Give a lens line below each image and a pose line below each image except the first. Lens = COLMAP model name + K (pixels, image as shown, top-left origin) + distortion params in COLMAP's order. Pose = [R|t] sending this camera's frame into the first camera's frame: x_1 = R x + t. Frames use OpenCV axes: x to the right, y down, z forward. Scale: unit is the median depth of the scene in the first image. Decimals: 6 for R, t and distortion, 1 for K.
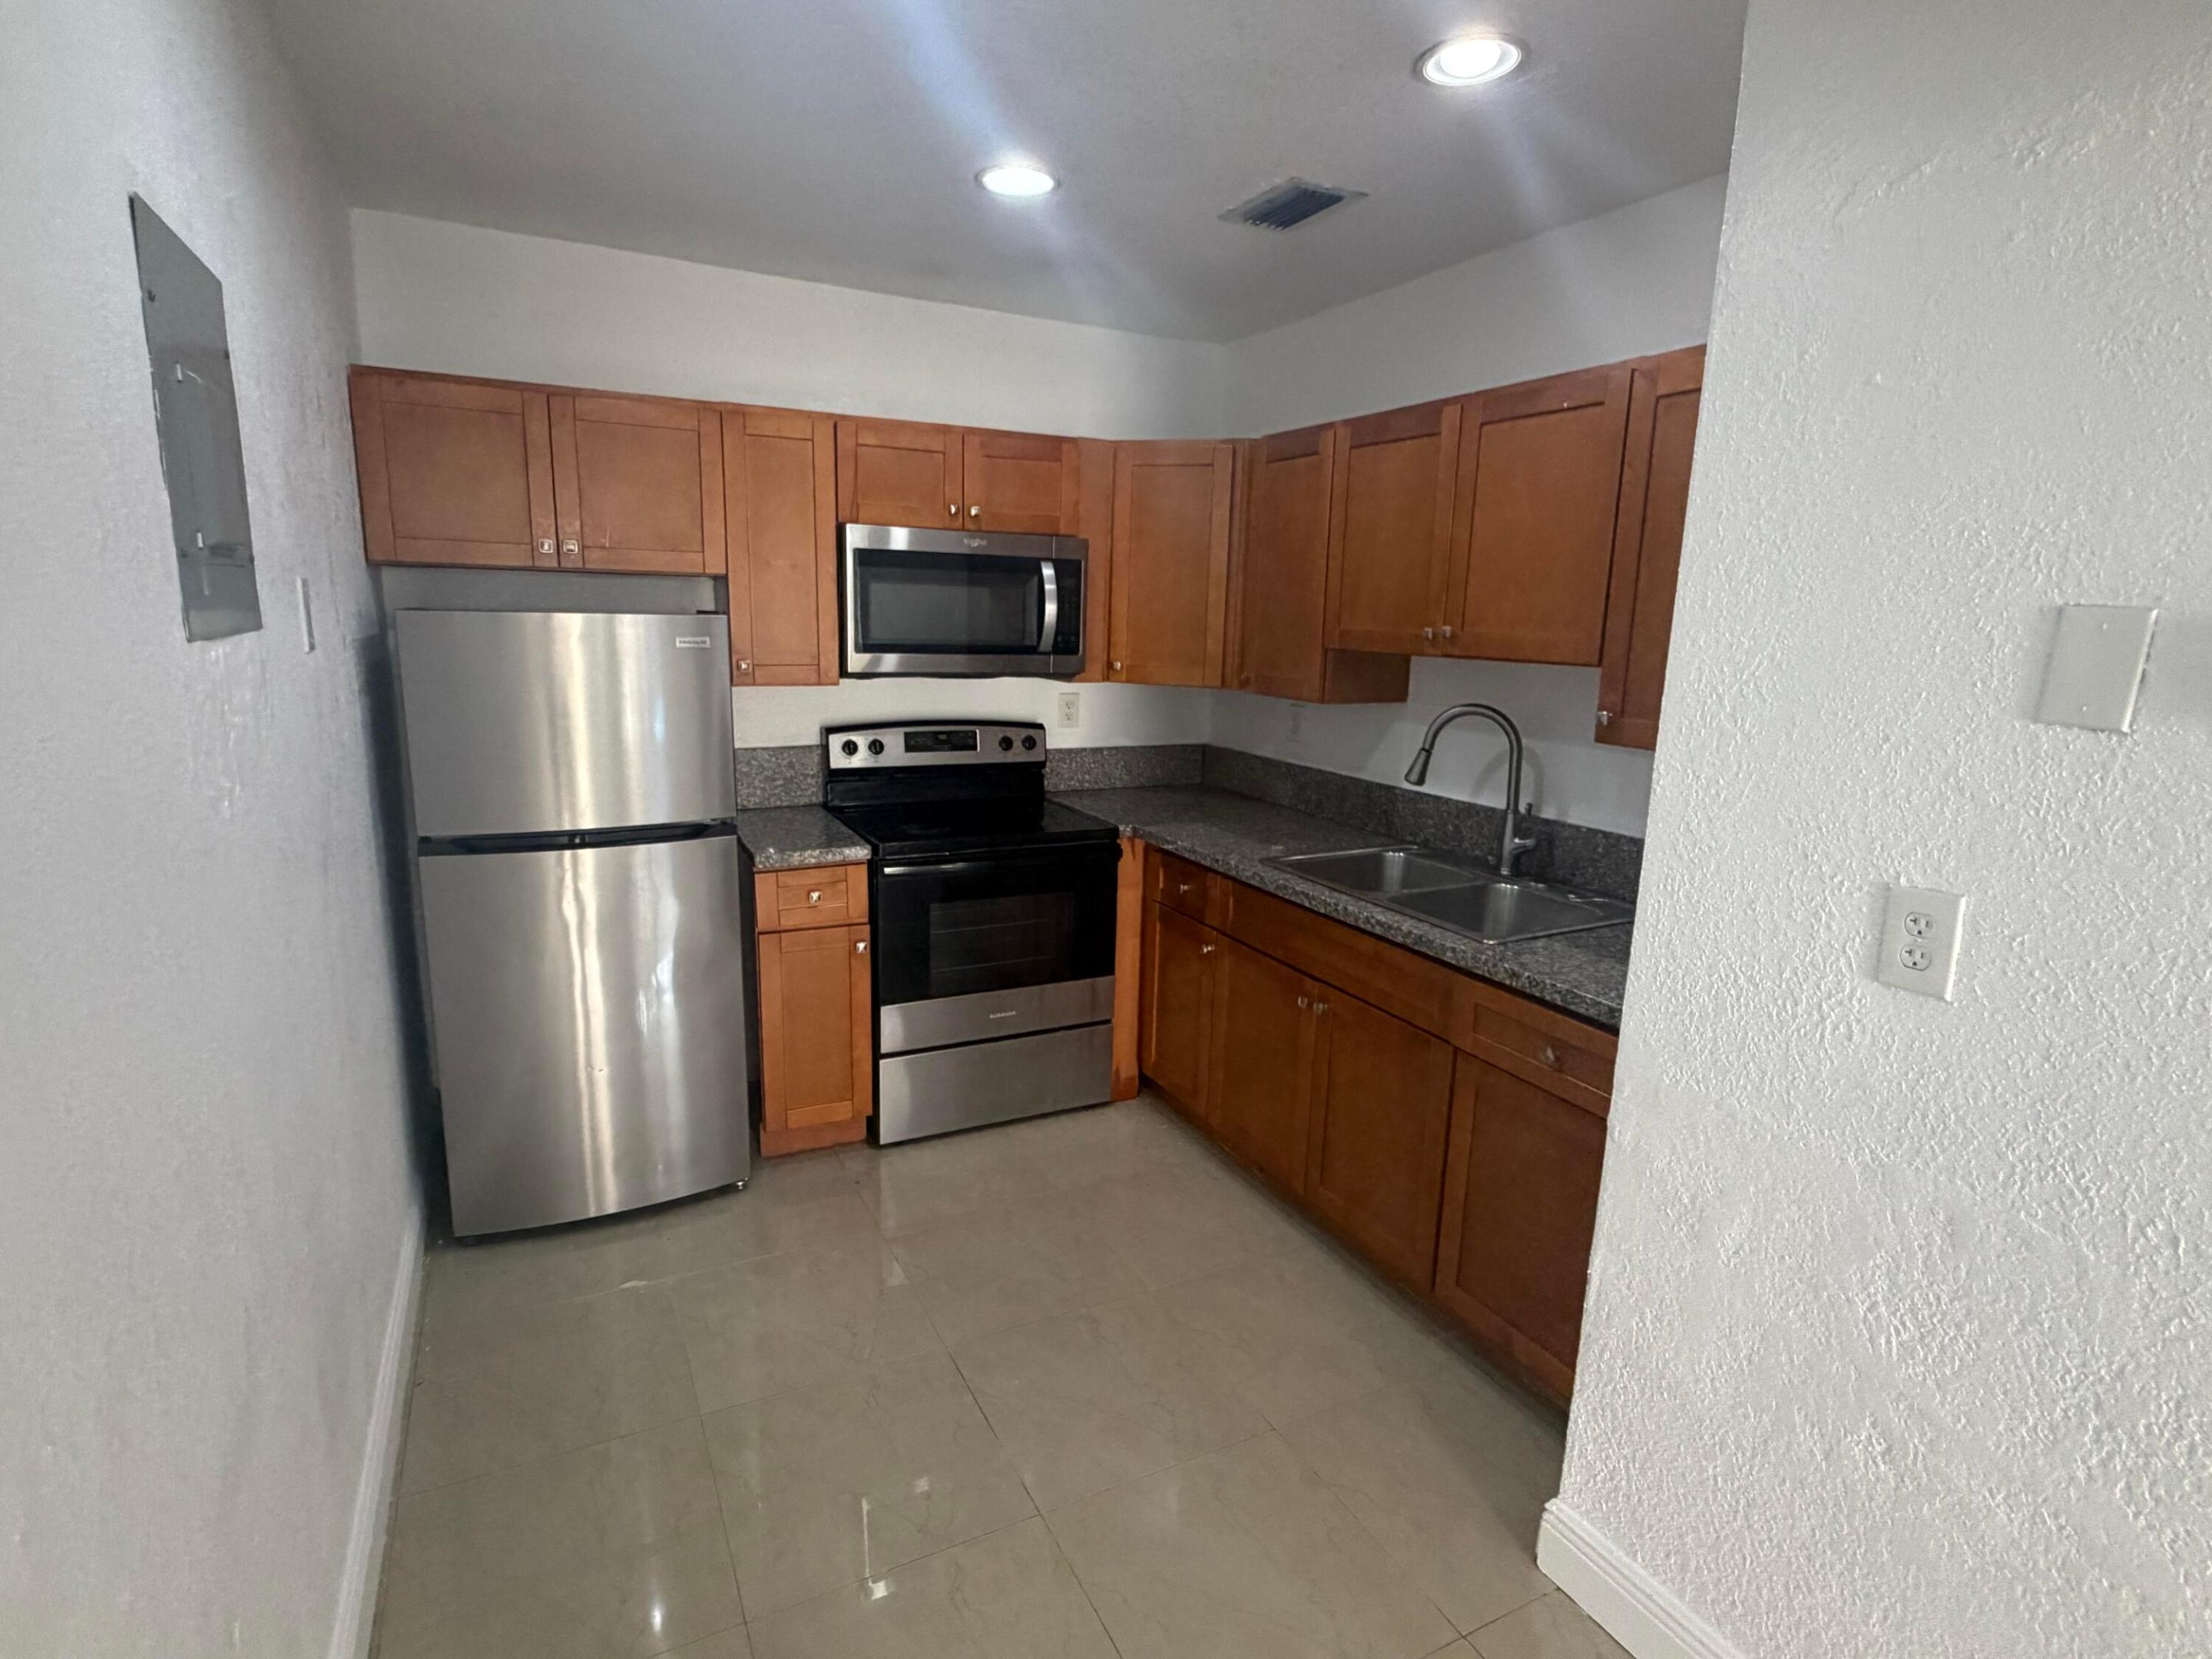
lens RADIAL K [[1117.1, 0, 1106.0], [0, 1117.1, 829.5], [0, 0, 1]] dist [-0.001475, -0.000784]
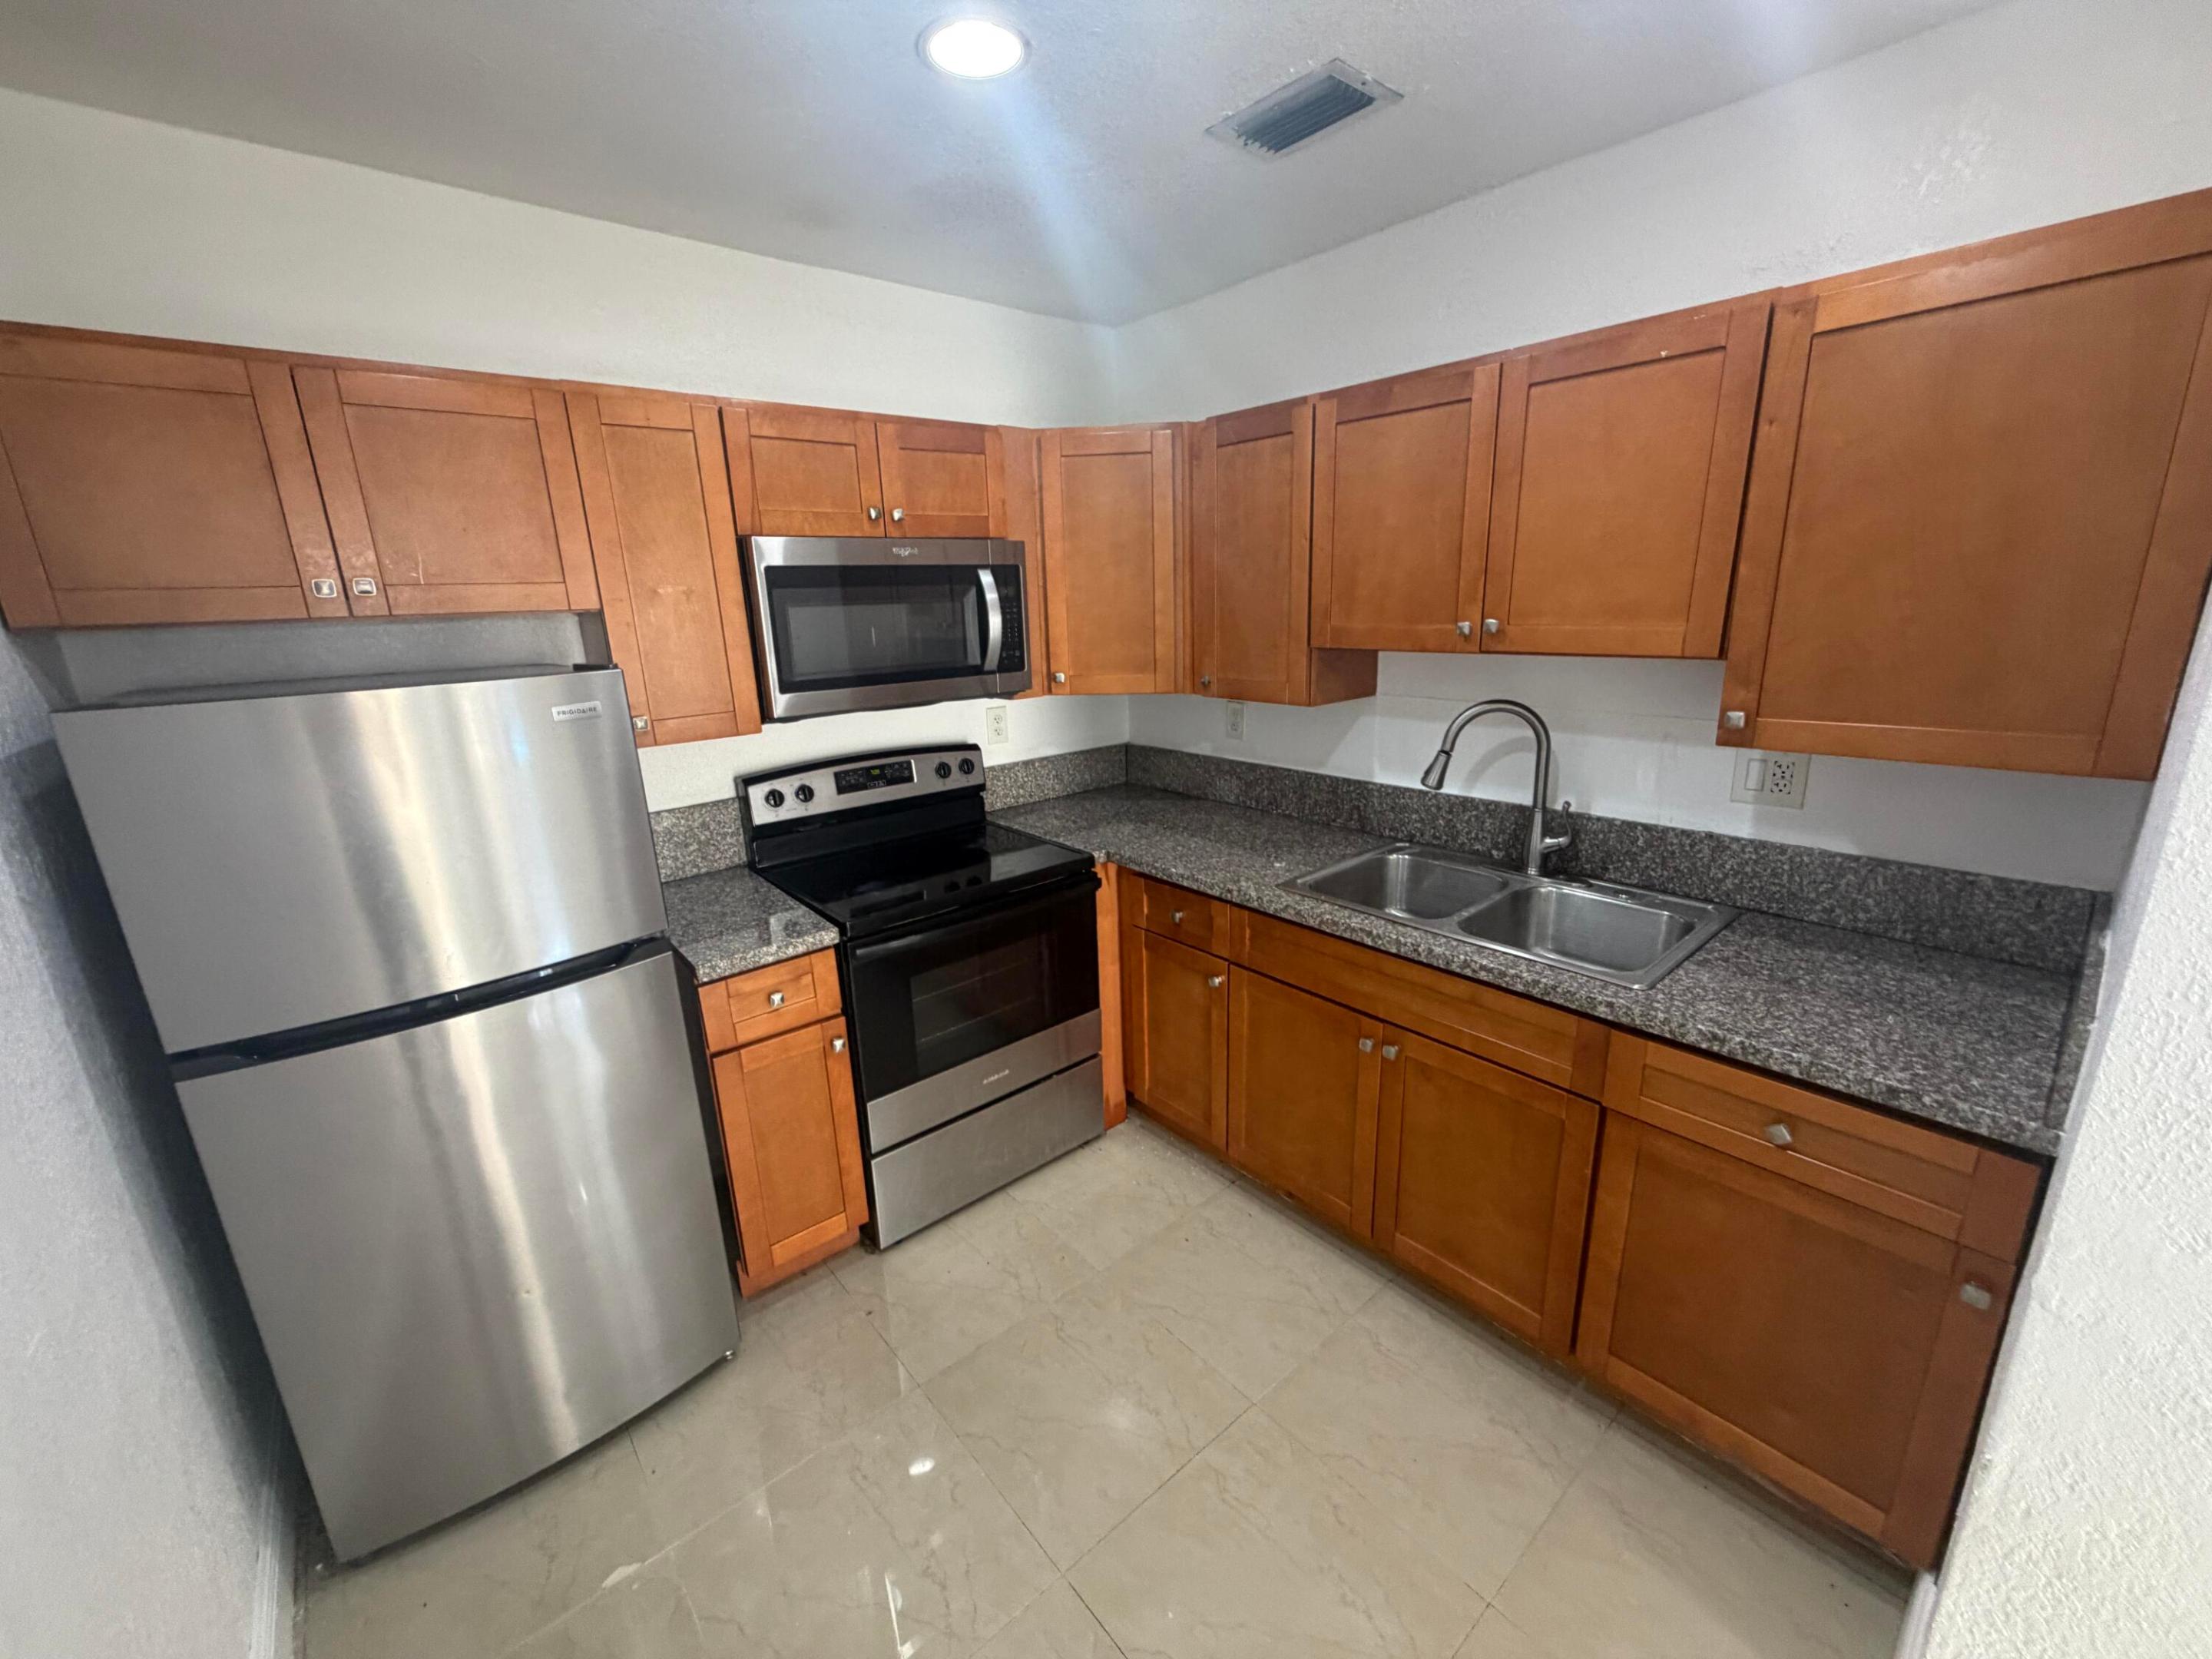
lens RADIAL K [[886.7, 0, 1106.0], [0, 886.7, 829.5], [0, 0, 1]] dist [0.001128, 0.000421]
pose [[0.971766, -0.116064, 0.205427, -0.136052], [0.102153, 0.991775, 0.077111, -0.084126], [-0.212687, -0.053949, 0.975630, 0.298623]]
